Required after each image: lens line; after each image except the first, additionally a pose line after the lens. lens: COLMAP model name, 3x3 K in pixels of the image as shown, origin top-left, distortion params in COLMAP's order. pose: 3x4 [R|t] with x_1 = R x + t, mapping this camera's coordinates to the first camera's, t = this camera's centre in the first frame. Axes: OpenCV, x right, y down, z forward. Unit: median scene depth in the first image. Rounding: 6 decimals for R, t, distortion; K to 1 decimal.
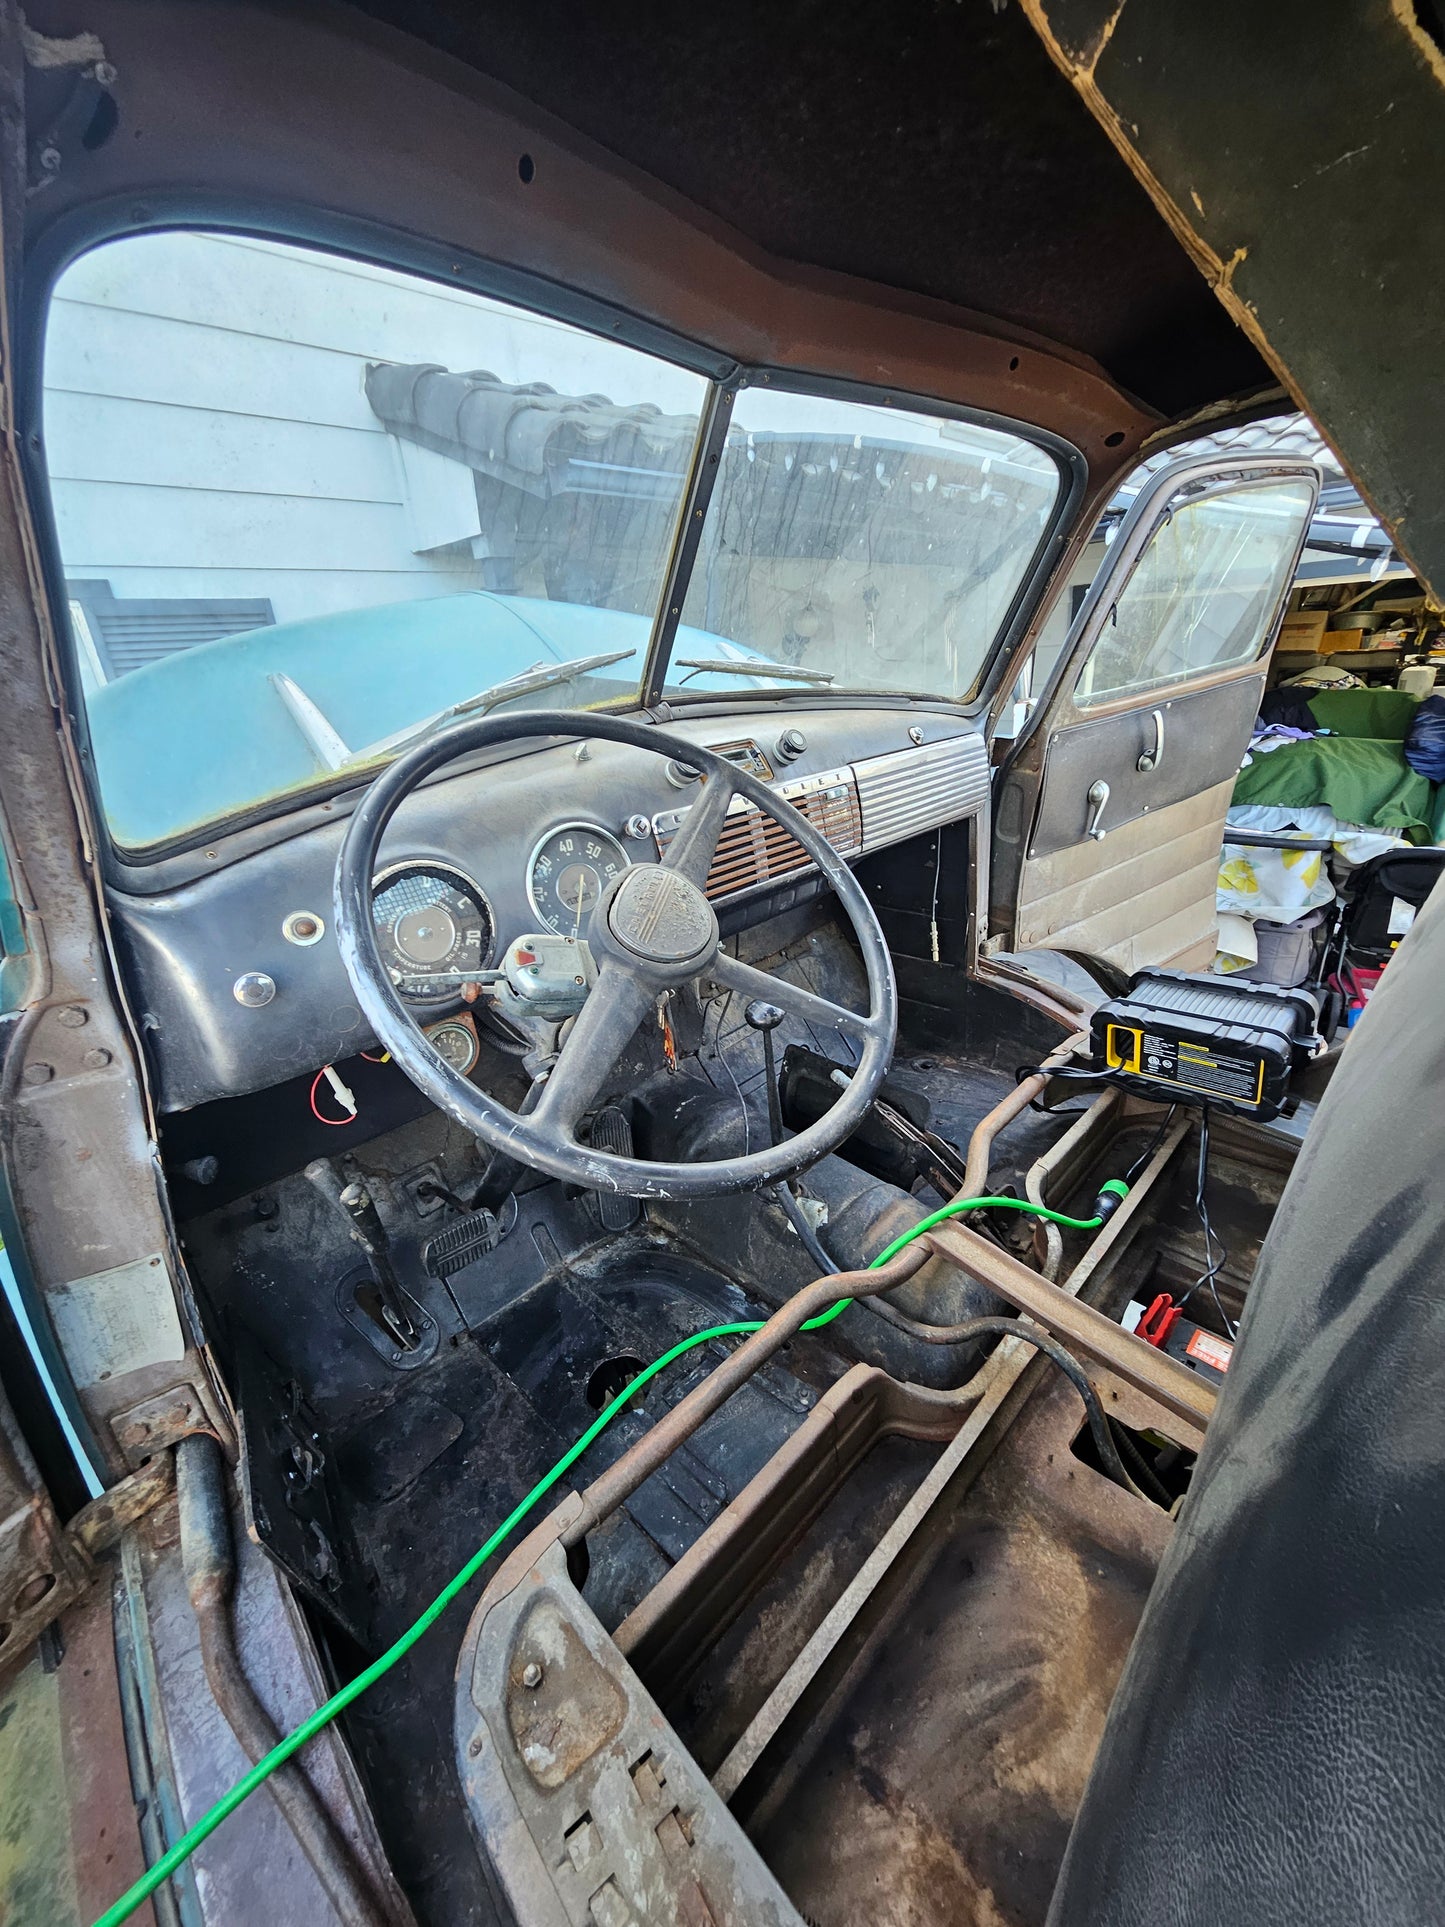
lens RADIAL K [[758.3, 0, 743.6], [0, 758.3, 951.8], [0, 0, 1]] dist [0.008415, -0.003799]
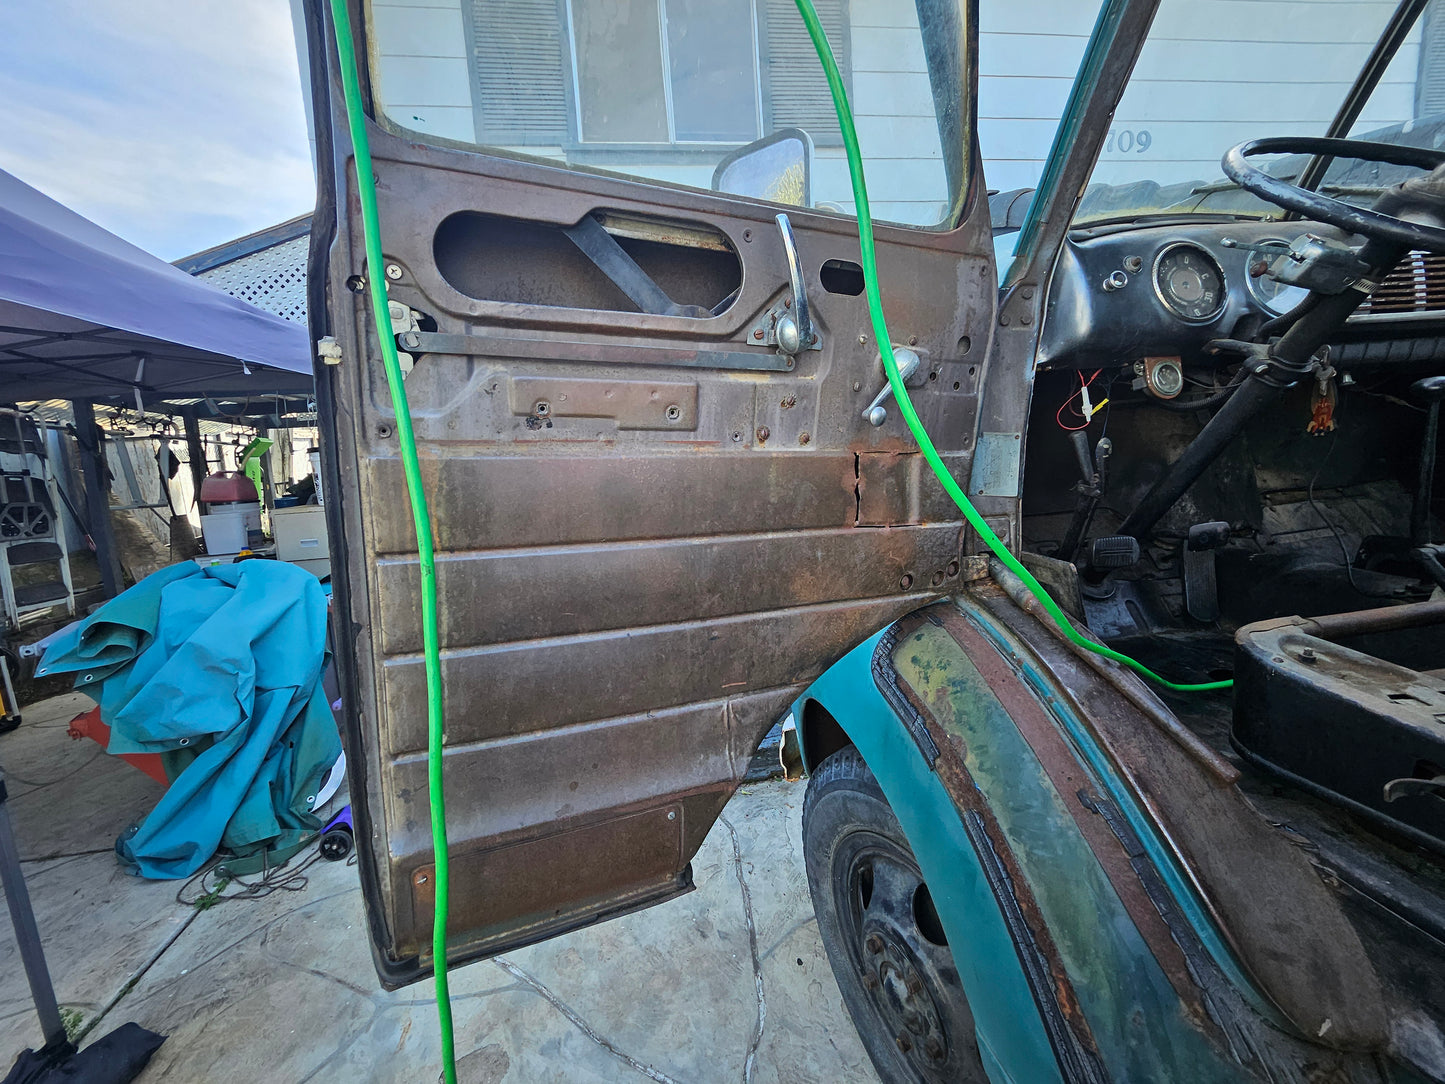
lens RADIAL K [[568.6, 0, 709.8], [0, 568.6, 532.3], [0, 0, 1]] dist [0.008415, -0.003799]
pose [[0.802643, 0.079333, -0.591161, -0.322333], [-0.201535, 0.968897, -0.143607, 0.626371], [0.561381, 0.234405, 0.793666, -0.339384]]
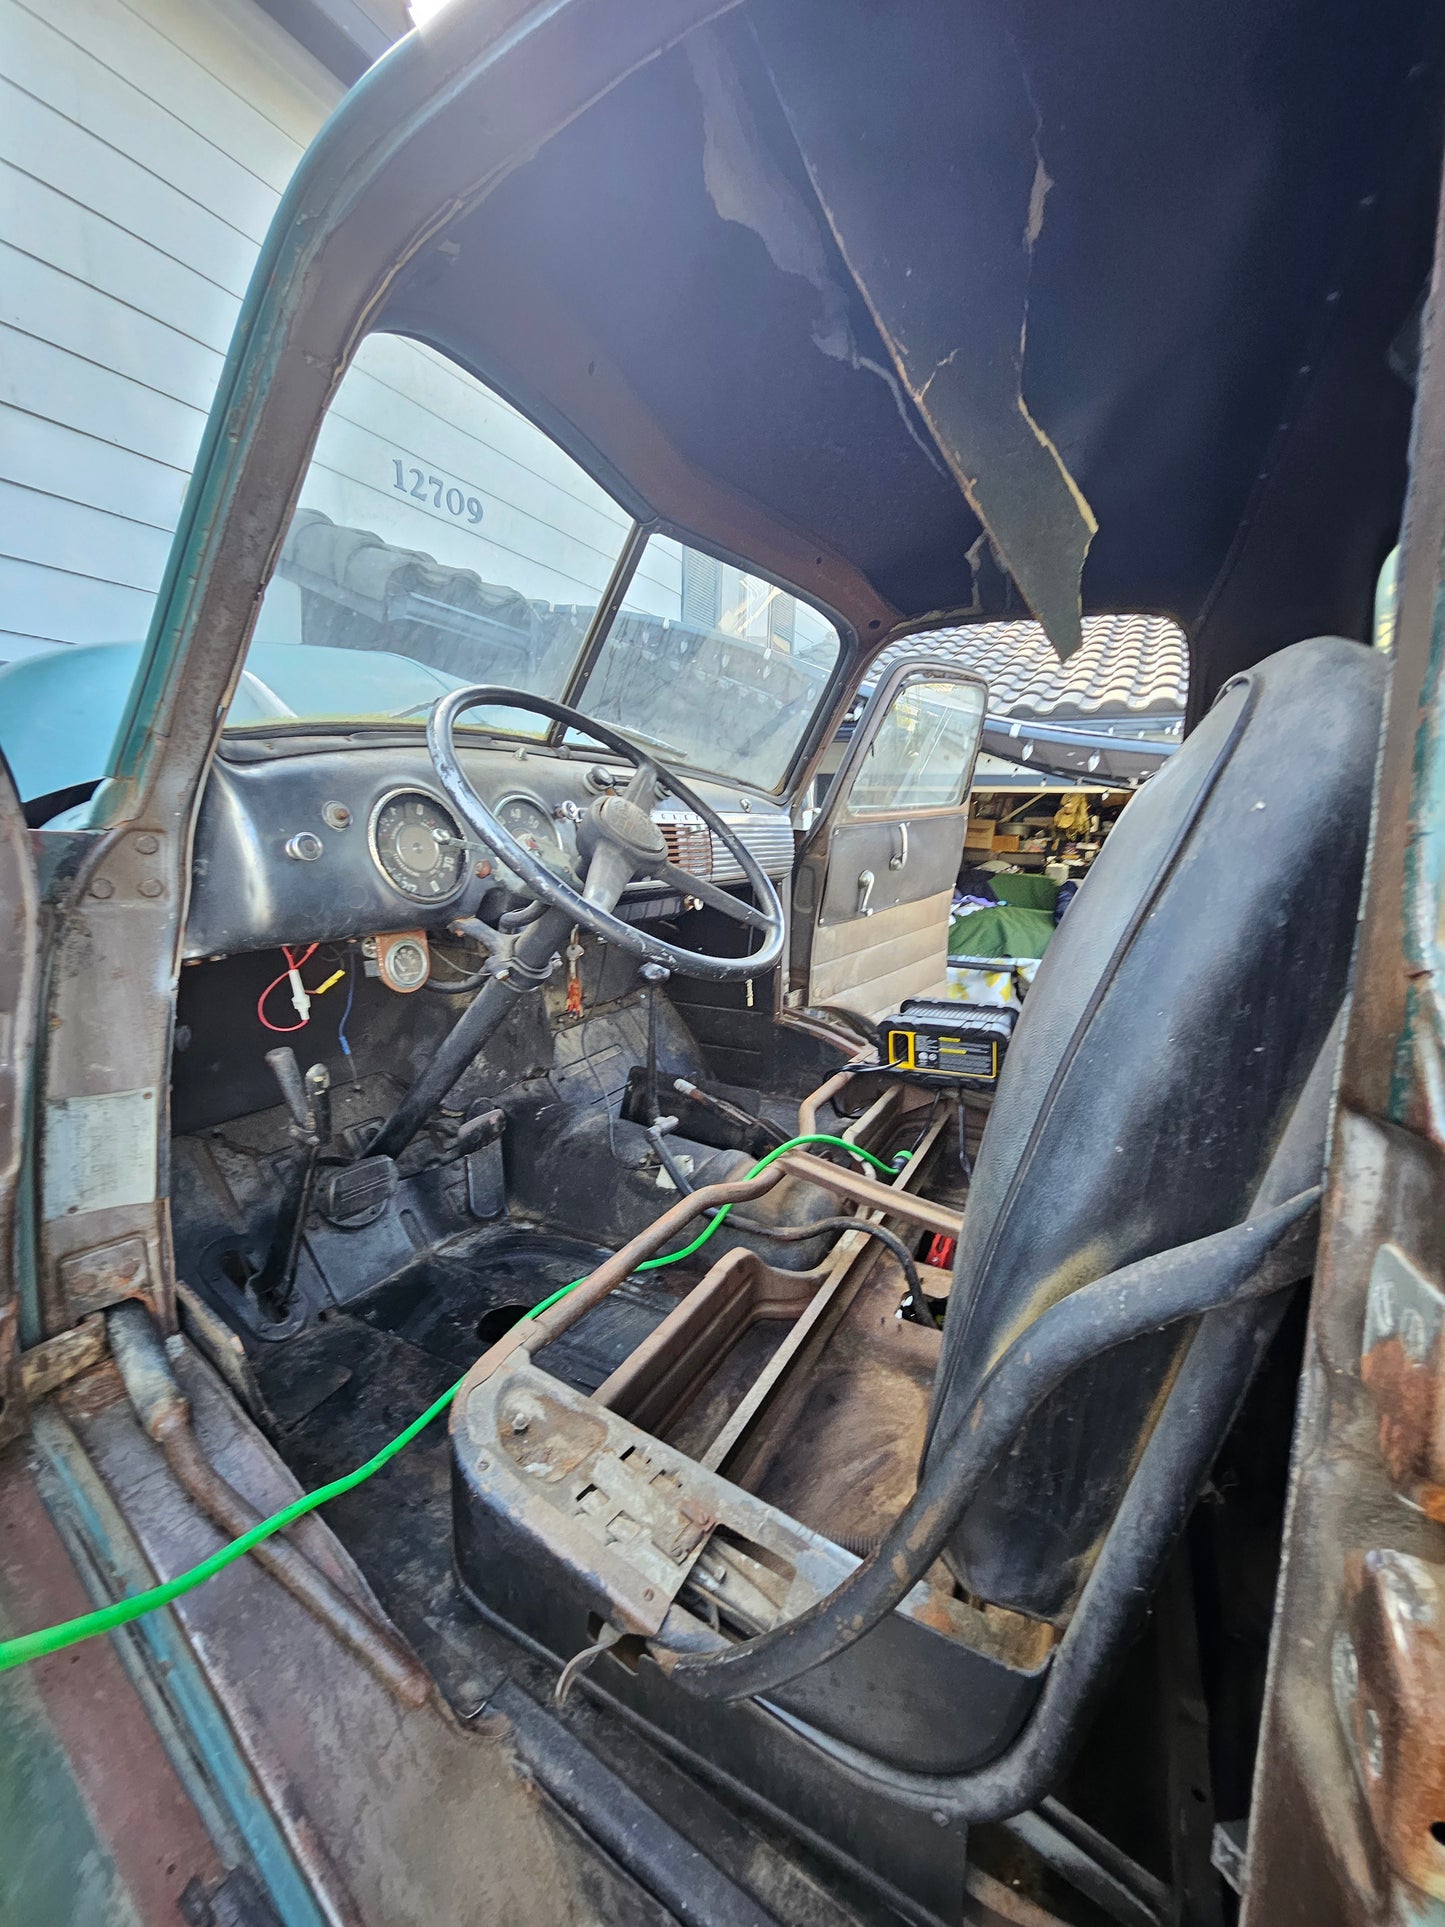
lens RADIAL K [[758.3, 0, 743.6], [0, 758.3, 951.8], [0, 0, 1]] dist [0.008415, -0.003799]
pose [[0.951230, 0.047046, 0.304873, -0.191185], [0.020287, 0.976622, -0.214003, 0.282059], [-0.307814, 0.209751, 0.928038, -0.186666]]
